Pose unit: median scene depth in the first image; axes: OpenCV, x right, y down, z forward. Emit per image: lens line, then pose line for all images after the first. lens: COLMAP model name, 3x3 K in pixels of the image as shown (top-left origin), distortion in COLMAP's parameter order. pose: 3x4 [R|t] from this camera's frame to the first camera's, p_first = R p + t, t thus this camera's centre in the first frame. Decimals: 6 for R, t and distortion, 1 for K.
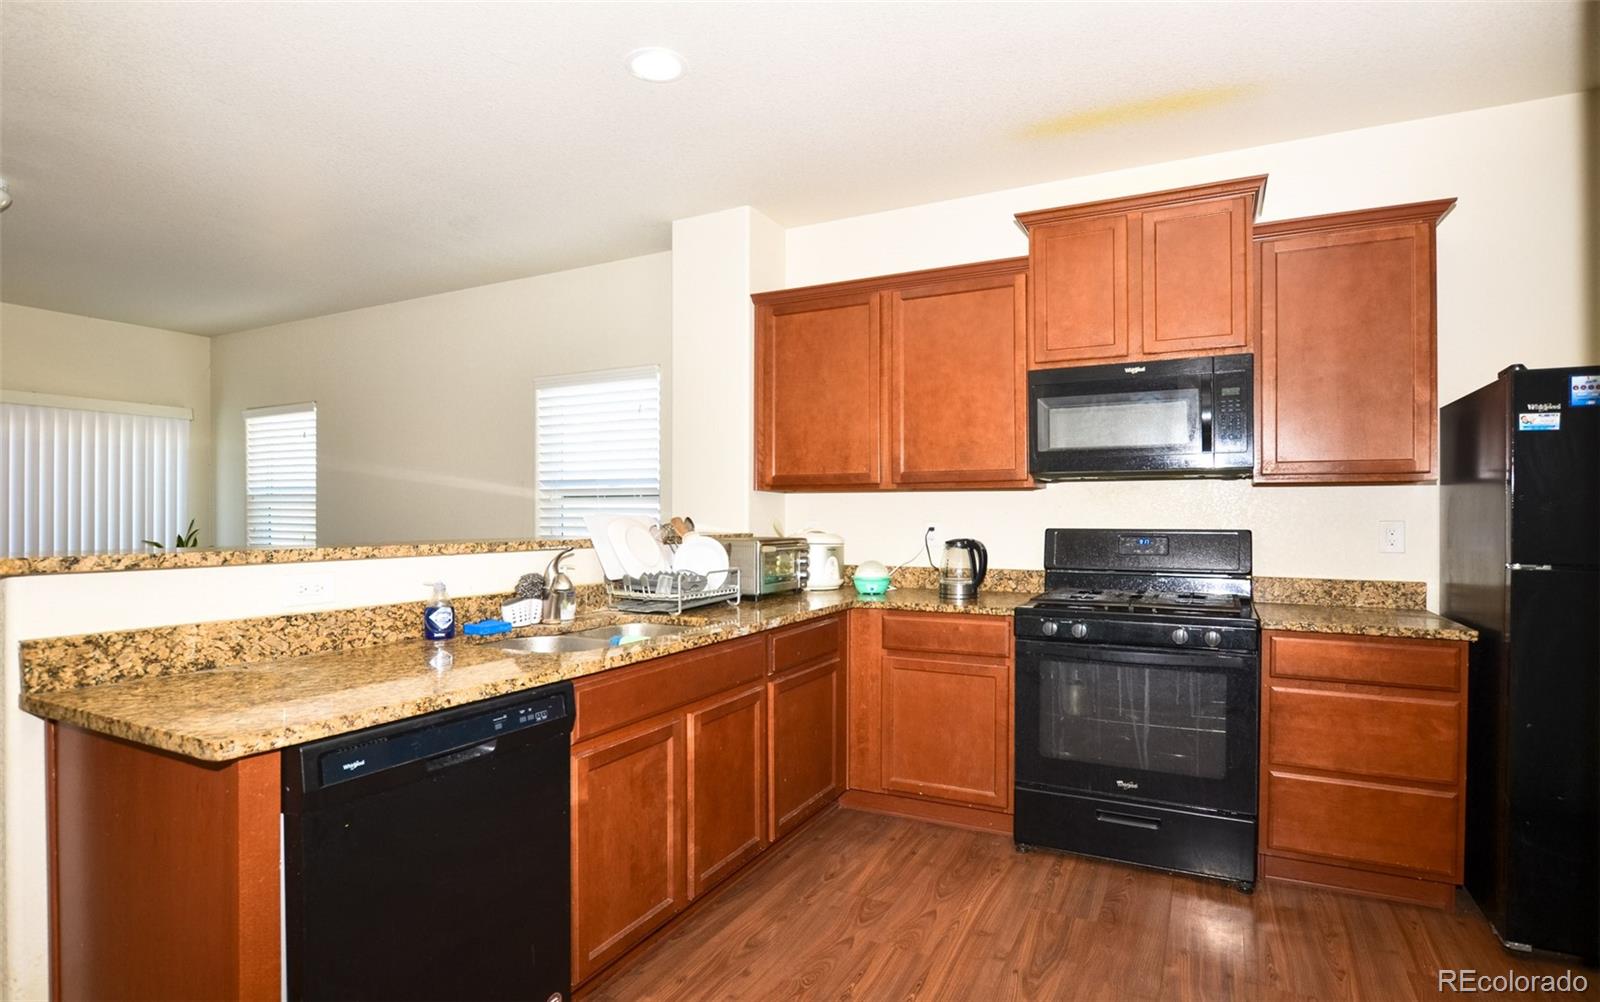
lens RADIAL K [[838.4, 0, 796.2], [0, 838.4, 512.4], [0, 0, 1]] dist [-0.026397, 0.002629]
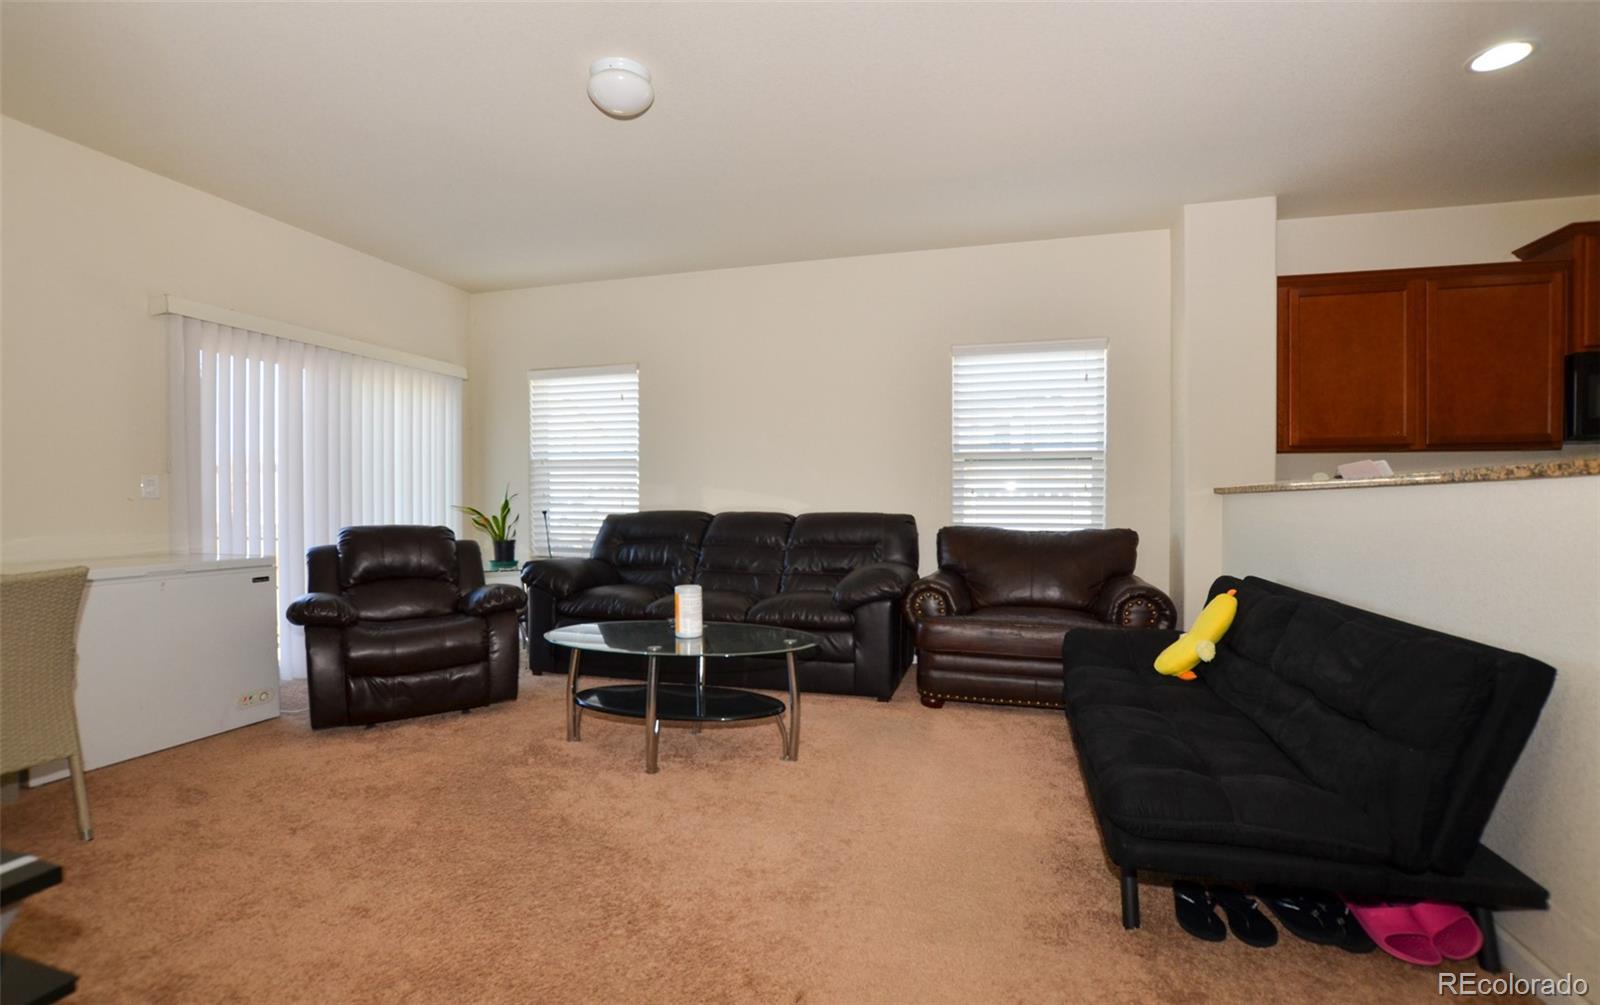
lens RADIAL K [[742.3, 0, 756.1], [0, 742.3, 488.9], [0, 0, 1]] dist [-0.031764, 0.003703]
pose [[0.979431, 0.000878, 0.201777, -1.305169], [0.001288, 0.999943, -0.010602, 0.048364], [-0.201775, 0.010644, 0.979374, 0.249156]]
